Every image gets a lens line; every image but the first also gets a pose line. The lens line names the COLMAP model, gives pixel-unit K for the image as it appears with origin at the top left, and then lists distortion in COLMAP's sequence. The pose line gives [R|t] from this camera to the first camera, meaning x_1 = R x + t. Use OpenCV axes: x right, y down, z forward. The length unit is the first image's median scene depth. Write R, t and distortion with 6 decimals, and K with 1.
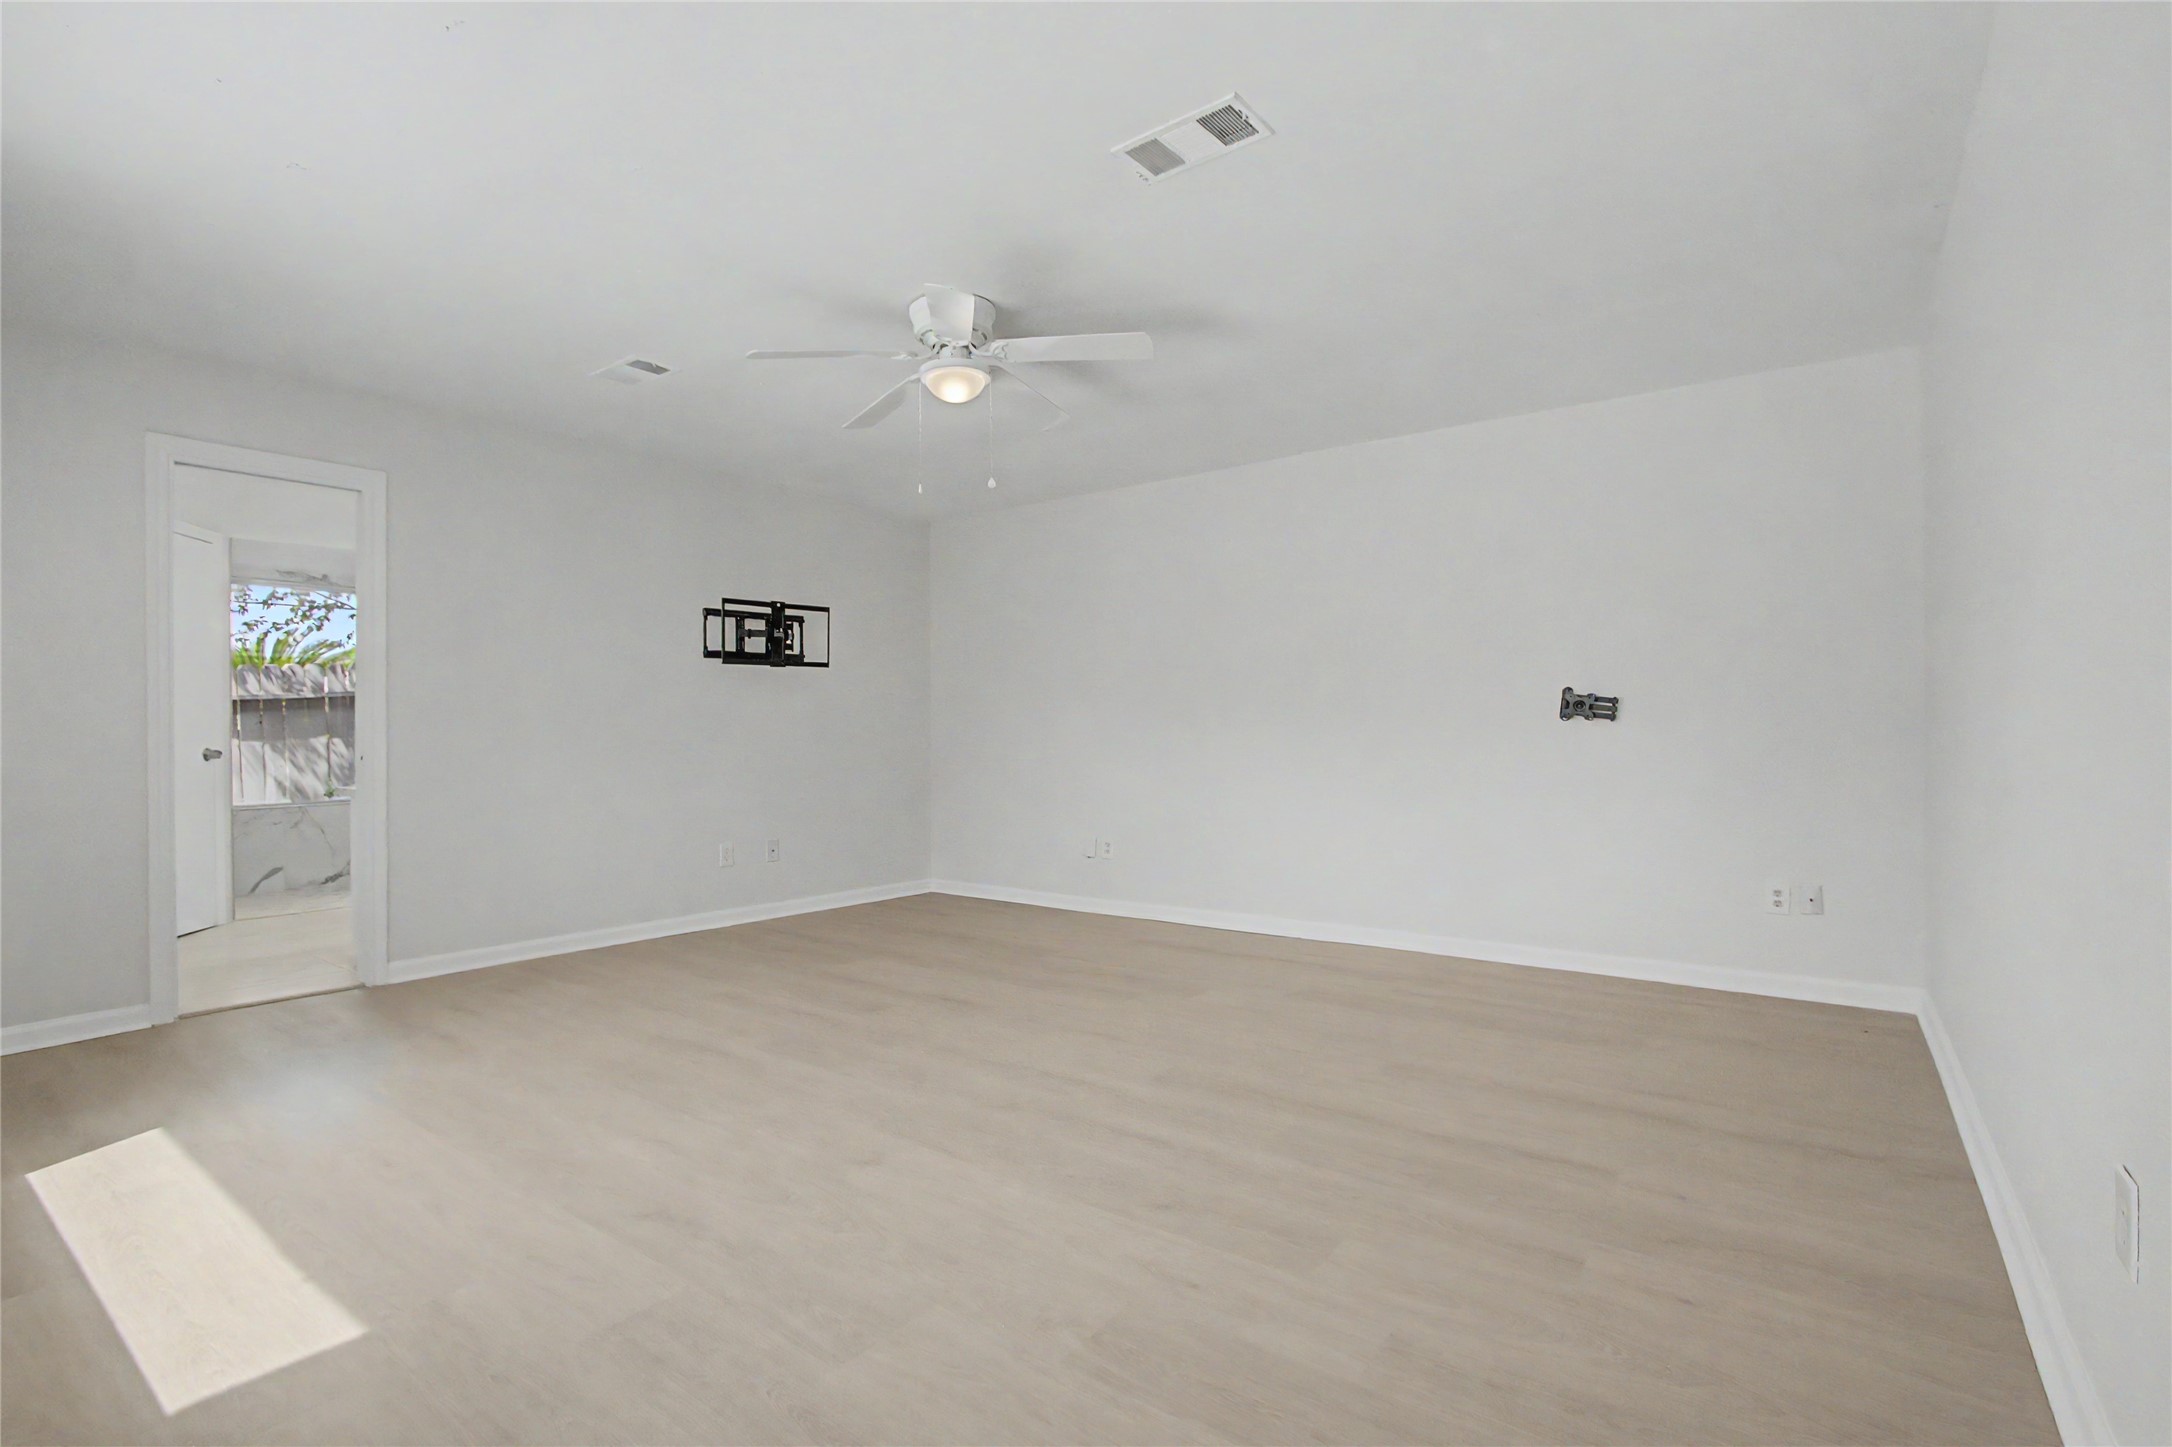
lens RADIAL K [[983.5, 0, 1089.5], [0, 983.5, 729.9], [0, 0, 1]] dist [-0.024181, 0.000395]
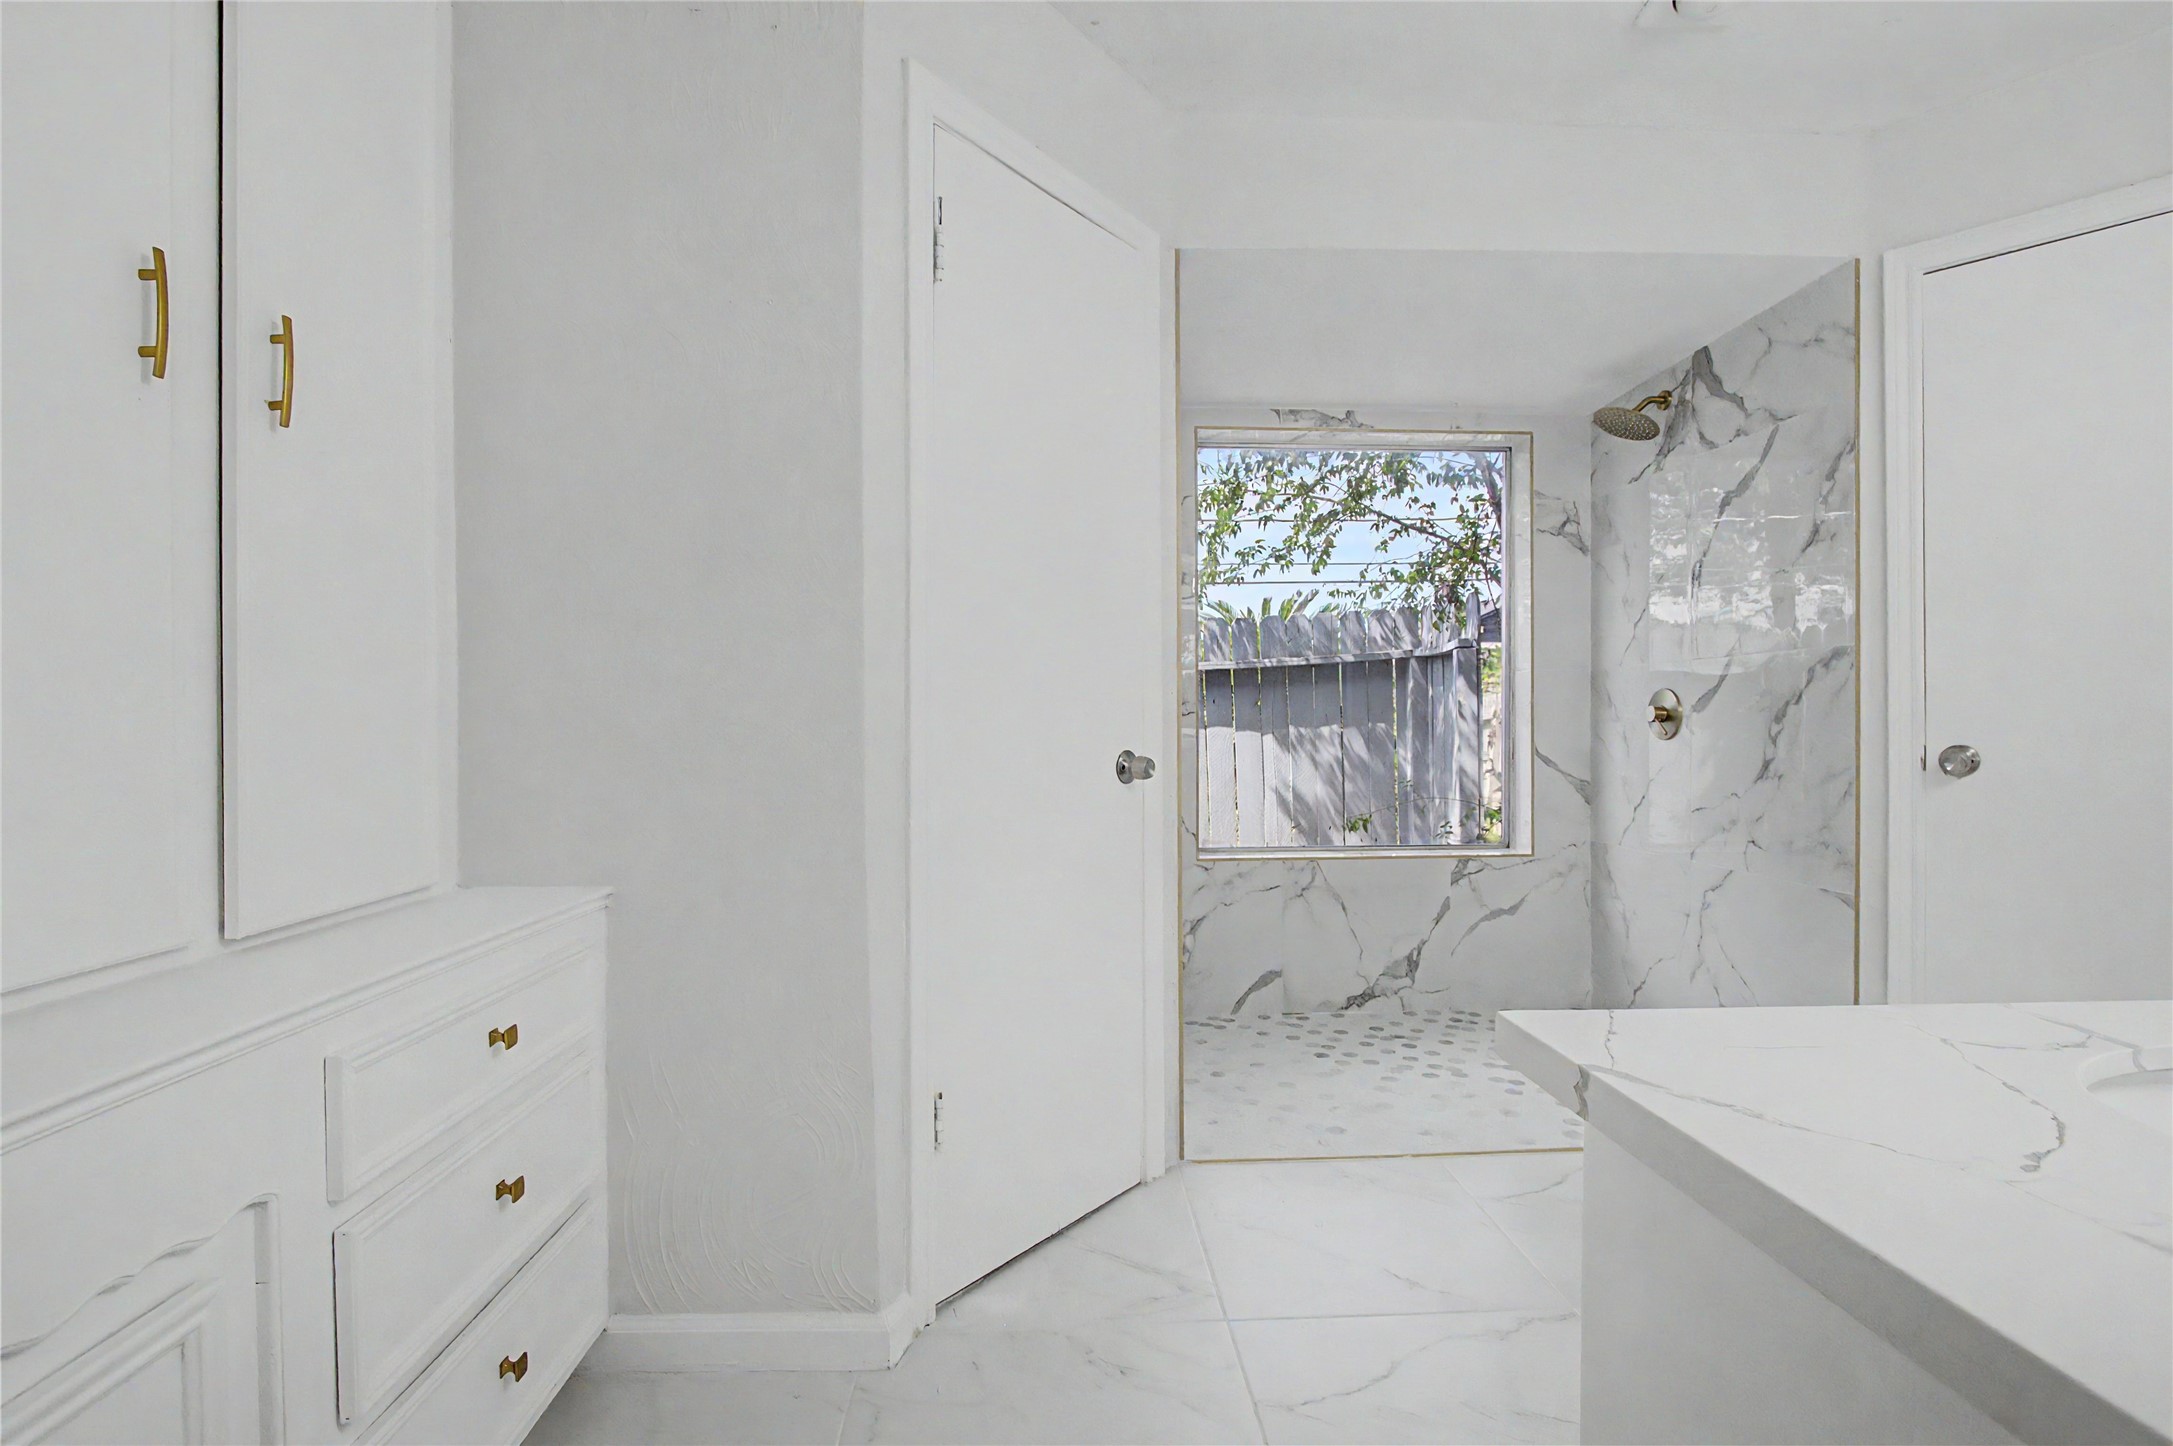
lens RADIAL K [[995.9, 0, 1083.6], [0, 995.9, 735.4], [0, 0, 1]] dist [-0.022471, 0.000286]
pose [[0.621864, 0.010615, -0.783053, -0.469305], [0.001847, 0.999885, 0.015021, 0.004391], [0.783123, -0.010788, 0.621773, 0.568870]]
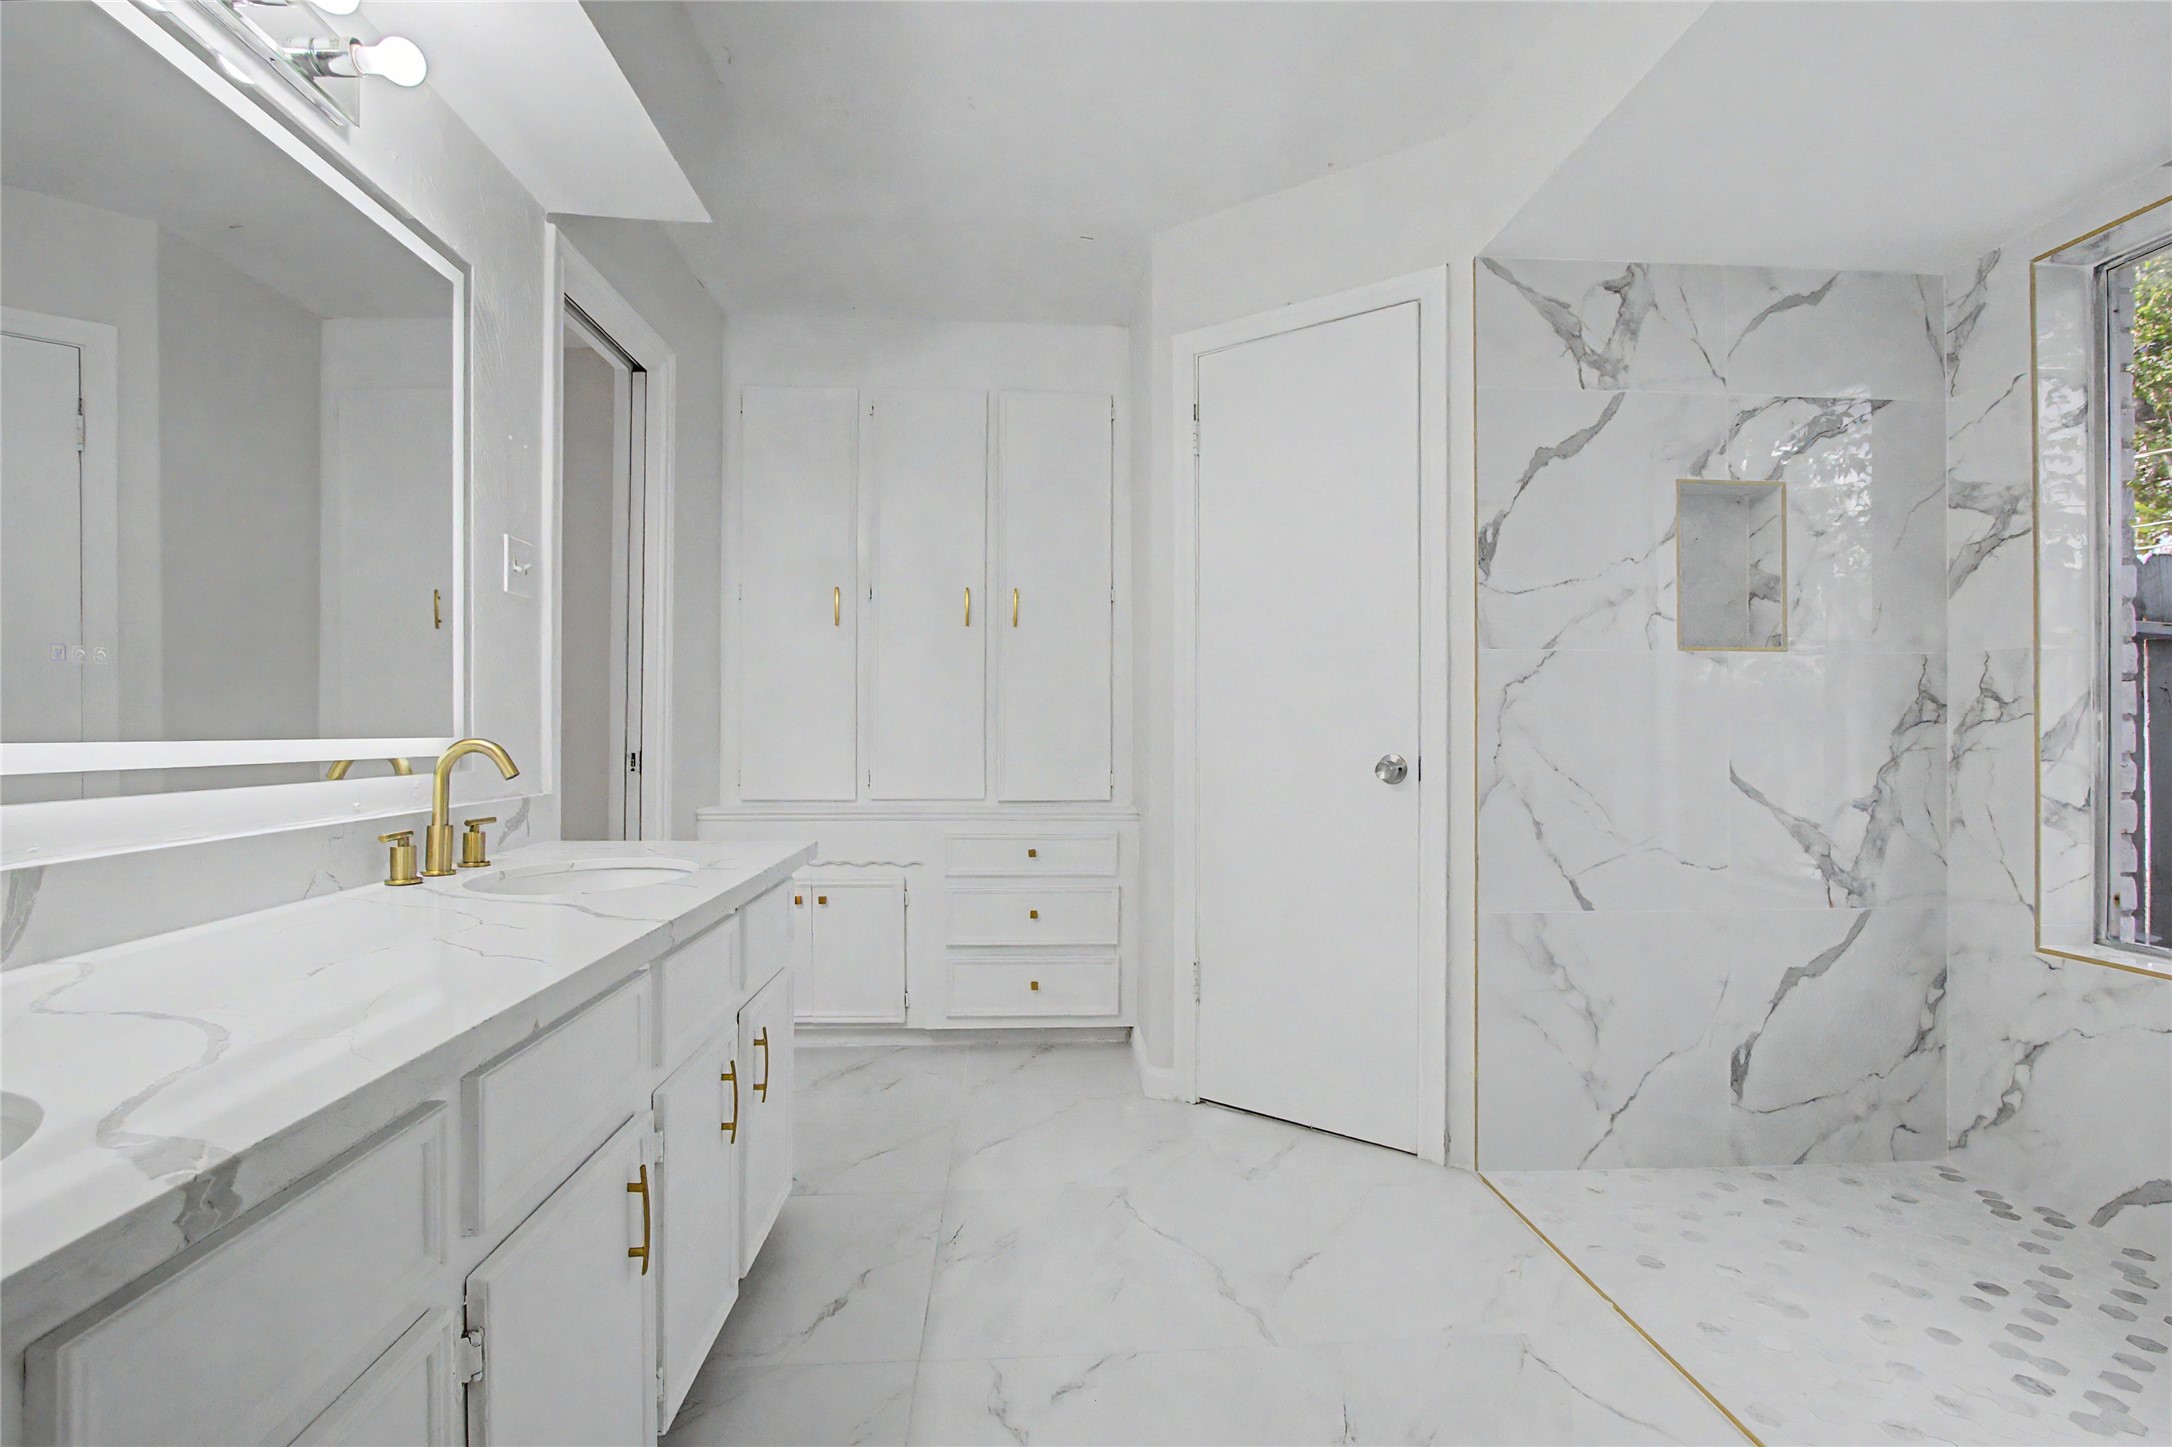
lens RADIAL K [[1015.3, 0, 1086.0], [0, 1015.3, 723.5], [0, 0, 1]] dist [-0.003058, -0.000838]
pose [[-0.769247, -0.002316, -0.638948, -0.387270], [0.002005, 0.999980, -0.006039, 0.005185], [0.638949, -0.005927, -0.769226, 1.006003]]
